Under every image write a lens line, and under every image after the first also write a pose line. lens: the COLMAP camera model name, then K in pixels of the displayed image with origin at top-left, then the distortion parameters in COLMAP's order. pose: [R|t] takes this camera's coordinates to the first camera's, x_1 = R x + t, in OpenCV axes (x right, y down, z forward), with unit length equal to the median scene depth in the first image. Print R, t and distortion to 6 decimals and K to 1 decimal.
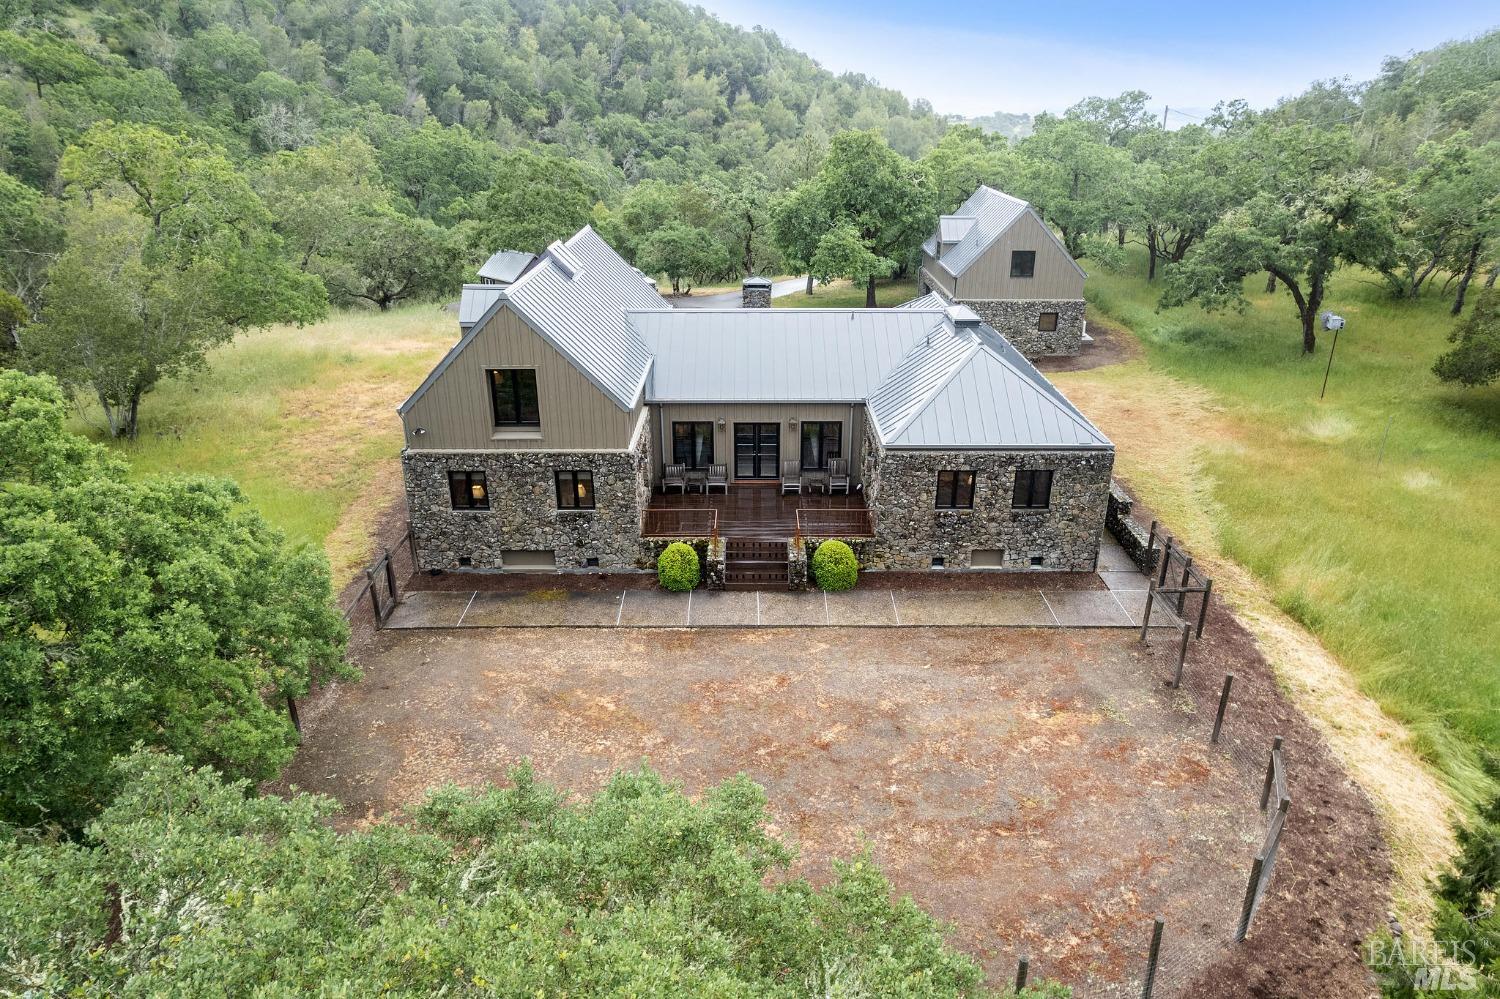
lens RADIAL K [[971.0, 0, 752.1], [0, 971.0, 487.8], [0, 0, 1]] dist [-0.086675, 0.081163]
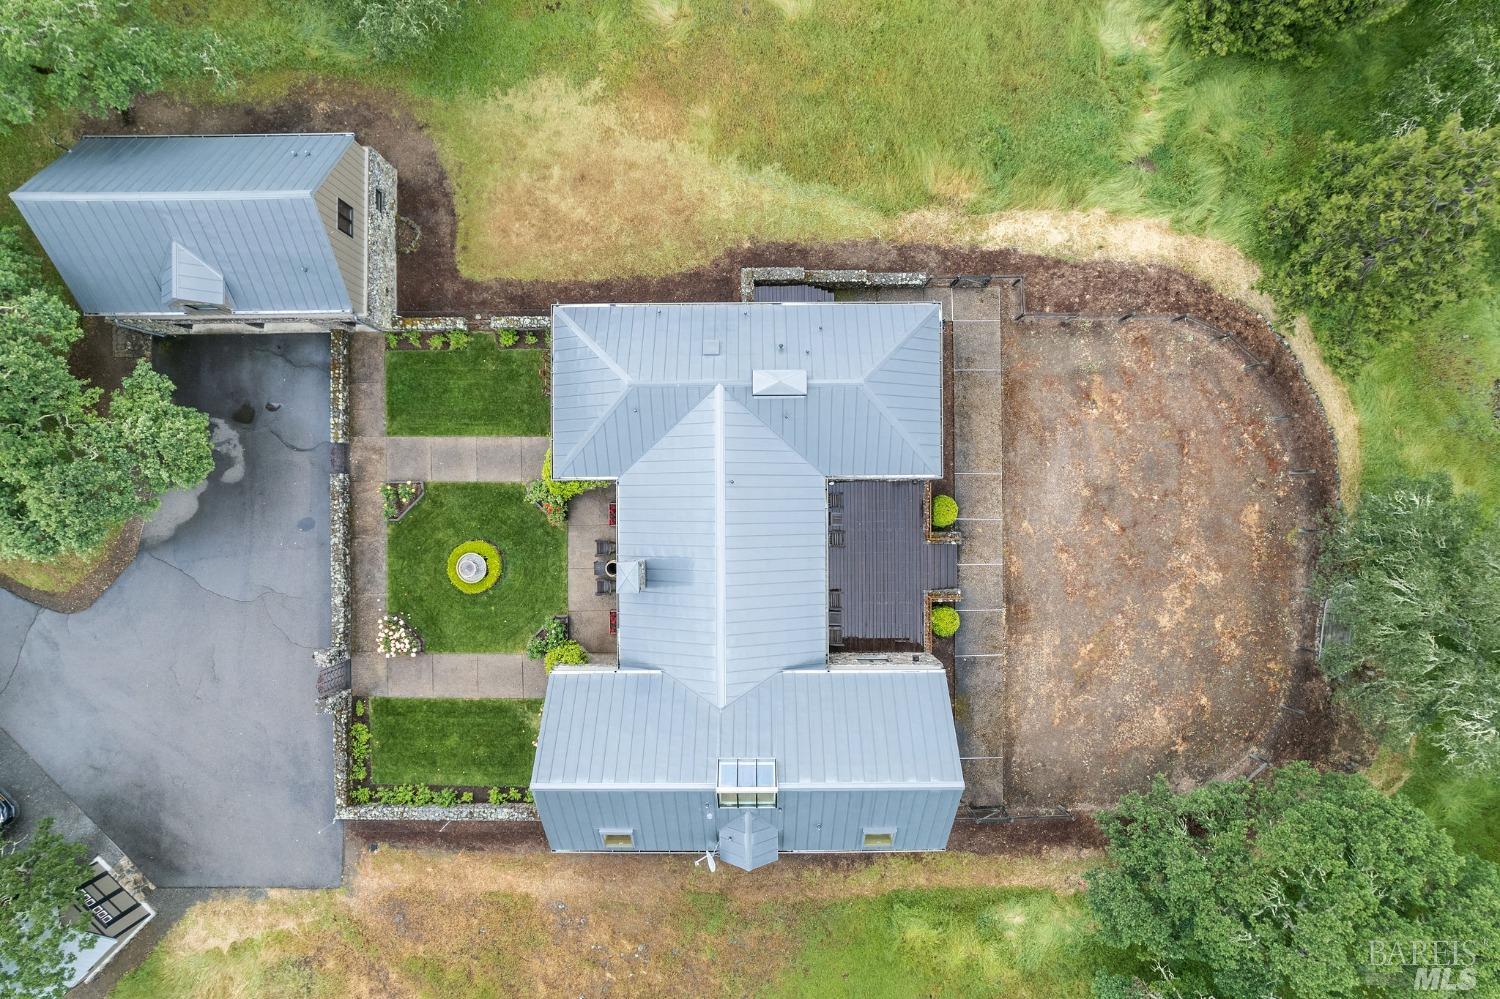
lens RADIAL K [[971.0, 0, 752.1], [0, 971.0, 487.8], [0, 0, 1]] dist [-0.086675, 0.081163]
pose [[-0.005564, -0.999982, 0.002143, 0.146179], [0.381820, -0.000144, 0.924237, -1.641741], [-0.924220, 0.005961, 0.381814, 0.883555]]
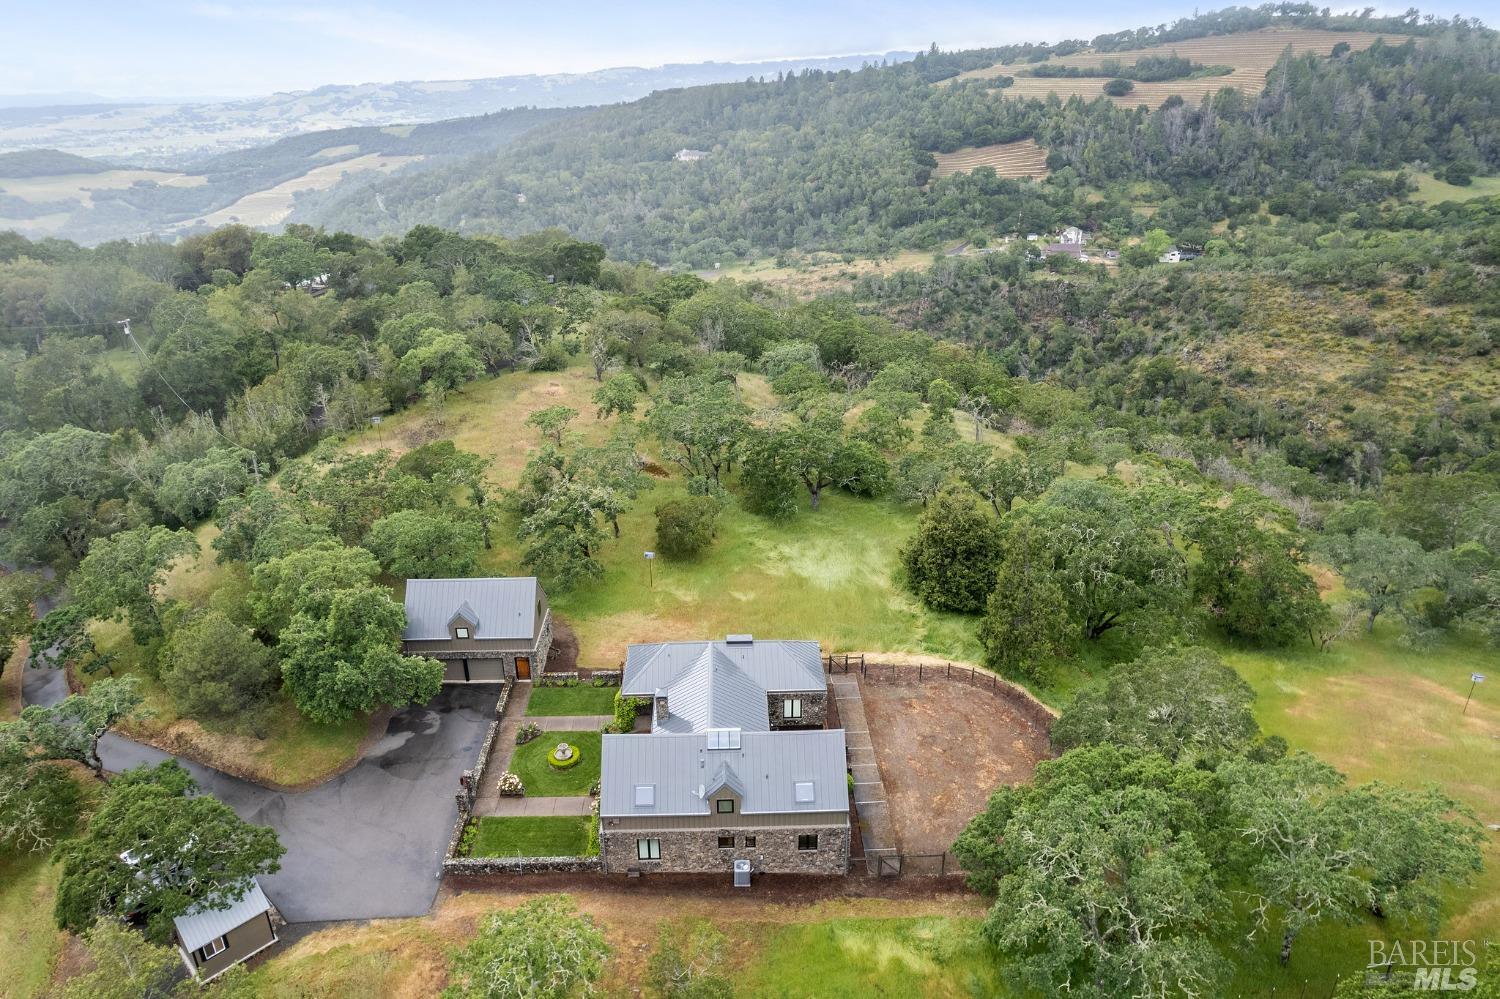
lens RADIAL K [[971.0, 0, 752.1], [0, 971.0, 487.8], [0, 0, 1]] dist [-0.086675, 0.081163]
pose [[-0.032676, -0.384752, 0.922441, -2.378400], [0.380815, 0.848522, 0.367410, -1.791544], [-0.924074, 0.363285, 0.118793, 0.827328]]
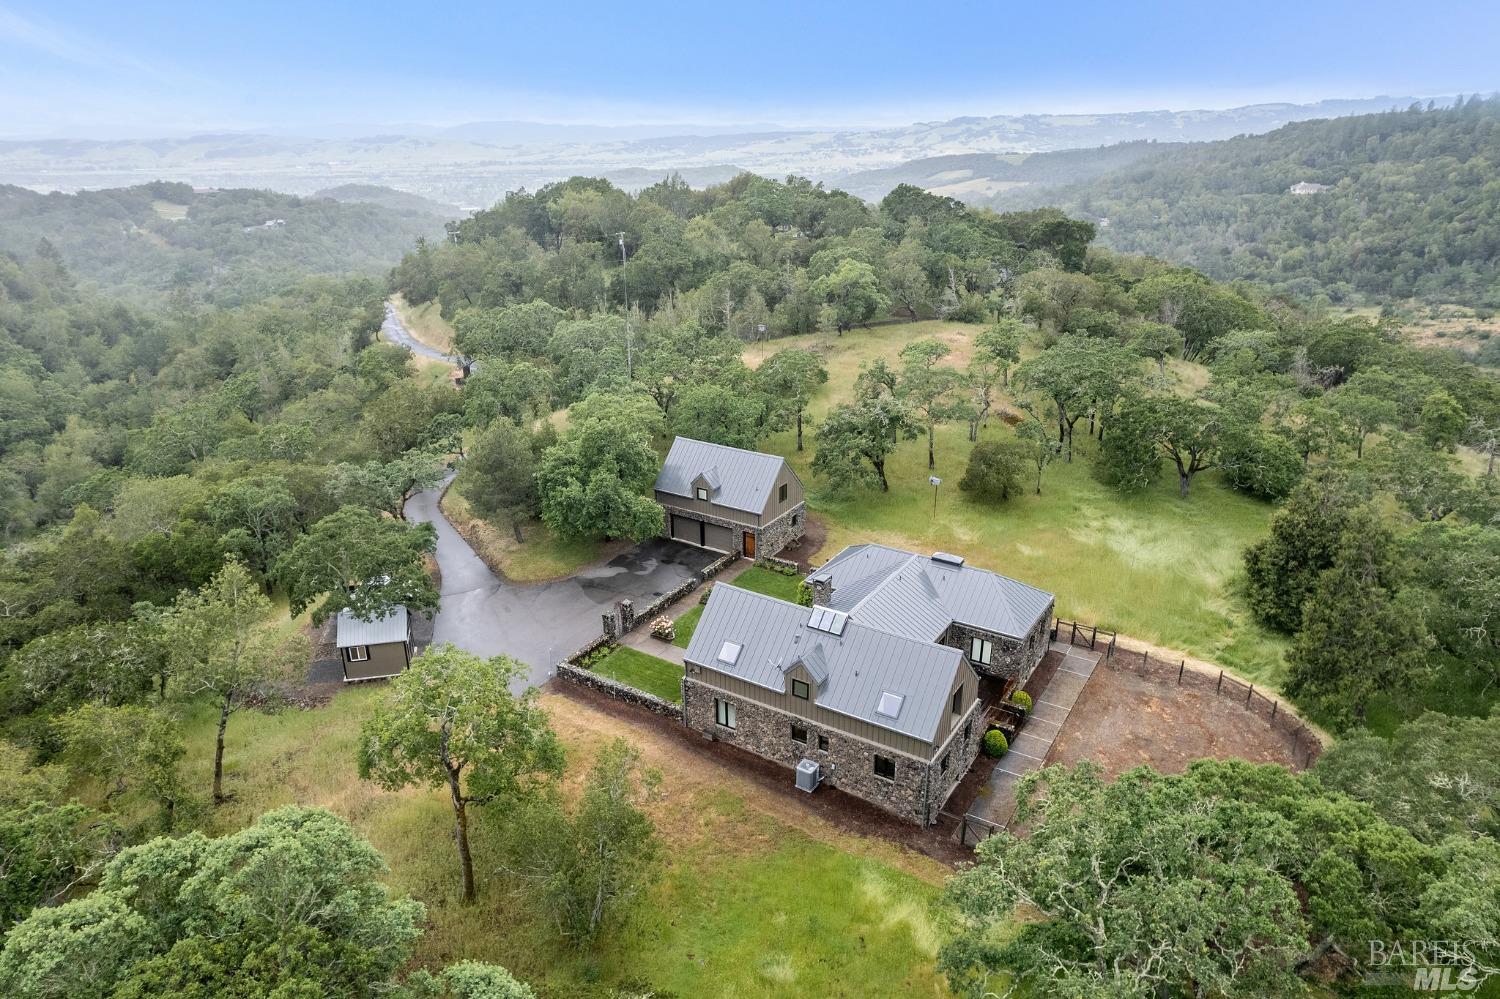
lens RADIAL K [[971.0, 0, 752.1], [0, 971.0, 487.8], [0, 0, 1]] dist [-0.086675, 0.081163]
pose [[0.532412, -0.299822, 0.791609, -2.052763], [0.320458, 0.936958, 0.139343, -0.984261], [-0.783482, 0.179490, 0.594928, 0.201168]]
